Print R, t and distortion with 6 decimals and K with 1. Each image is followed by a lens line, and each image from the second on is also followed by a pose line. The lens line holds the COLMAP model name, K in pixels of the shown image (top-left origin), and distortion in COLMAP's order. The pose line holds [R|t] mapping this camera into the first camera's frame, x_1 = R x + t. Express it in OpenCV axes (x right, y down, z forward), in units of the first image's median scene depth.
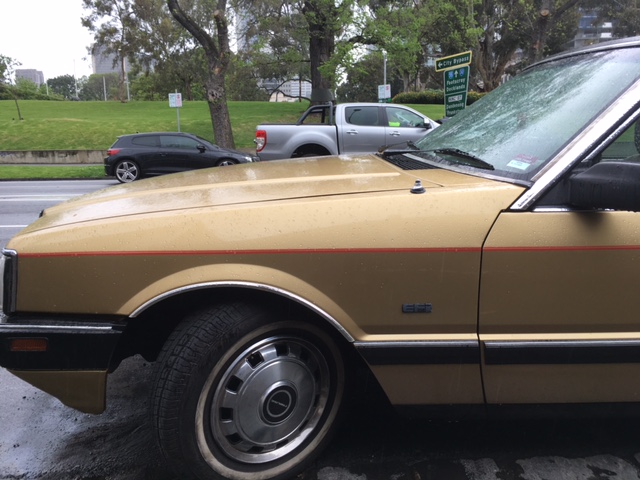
lens RADIAL K [[538.1, 0, 320.0], [0, 538.1, 240.0], [0, 0, 1]] dist [0.094207, -0.134285]
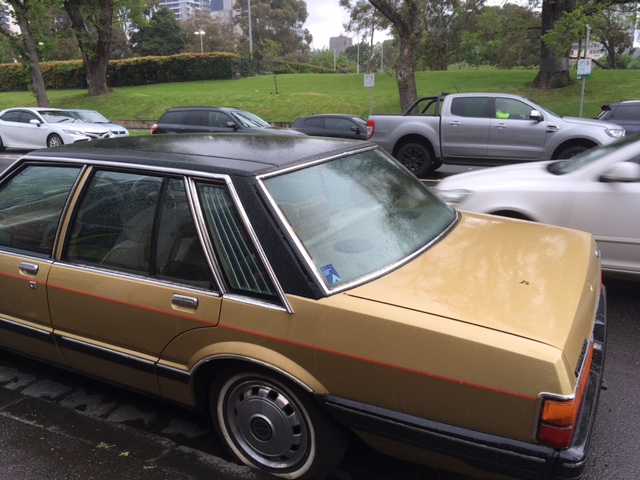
lens RADIAL K [[538.1, 0, 320.0], [0, 538.1, 240.0], [0, 0, 1]] dist [0.094207, -0.134285]
pose [[0.874161, 0.128717, -0.468268, 0.341939], [-0.097533, 0.991121, 0.090364, -0.050170], [0.475742, -0.033321, 0.878954, -0.021338]]
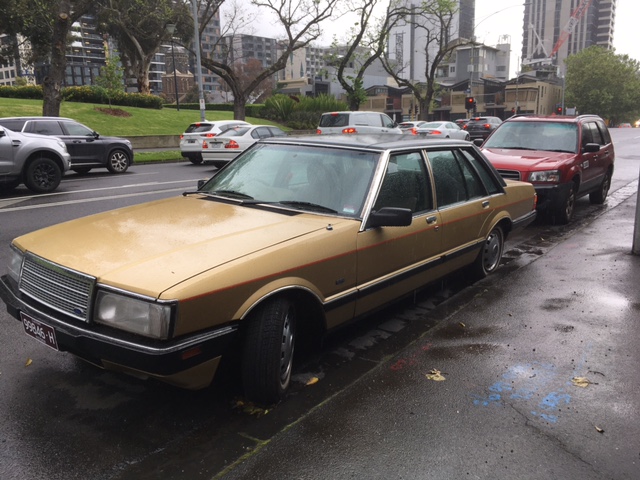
lens RADIAL K [[538.1, 0, 320.0], [0, 538.1, 240.0], [0, 0, 1]] dist [0.094207, -0.134285]
pose [[0.647915, -0.153961, 0.745990, -0.193941], [0.136127, 0.986998, 0.085471, -0.031185], [-0.749450, 0.046172, 0.660449, -0.052700]]
